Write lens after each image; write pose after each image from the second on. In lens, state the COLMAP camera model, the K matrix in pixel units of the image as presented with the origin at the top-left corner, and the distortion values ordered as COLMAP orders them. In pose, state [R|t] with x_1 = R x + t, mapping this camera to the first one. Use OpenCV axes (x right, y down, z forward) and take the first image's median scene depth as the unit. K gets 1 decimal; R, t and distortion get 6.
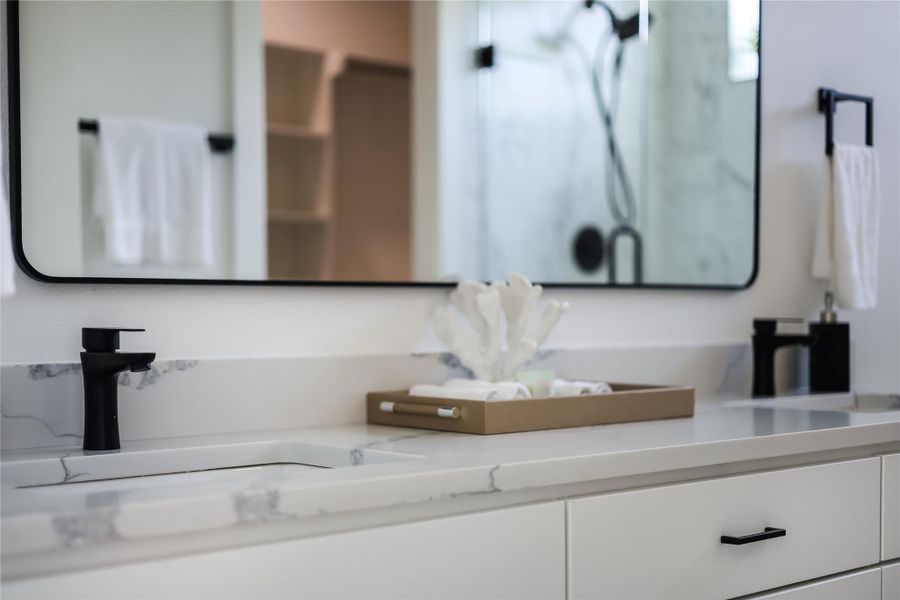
lens RADIAL K [[1292.5, 0, 452.0], [0, 1292.5, 327.3], [0, 0, 1]] dist [0.017120, -0.016275]
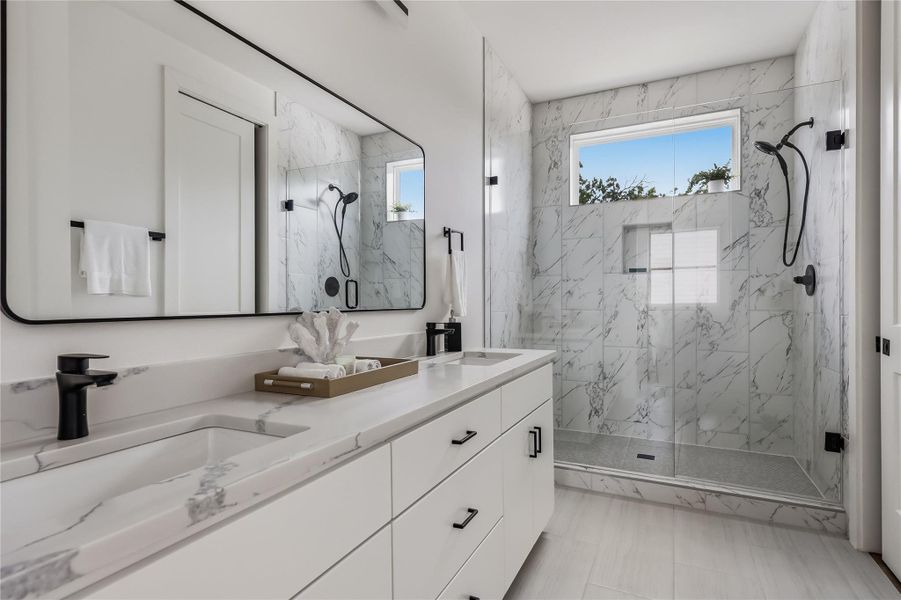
lens RADIAL K [[452.4, 0, 453.1], [0, 452.4, 297.4], [0, 0, 1]] dist [0.000466, 0.000187]
pose [[0.916608, -0.001967, 0.399783, -0.062352], [0.012457, 0.999643, -0.023642, -0.038923], [-0.399594, 0.026650, 0.916305, 0.274825]]
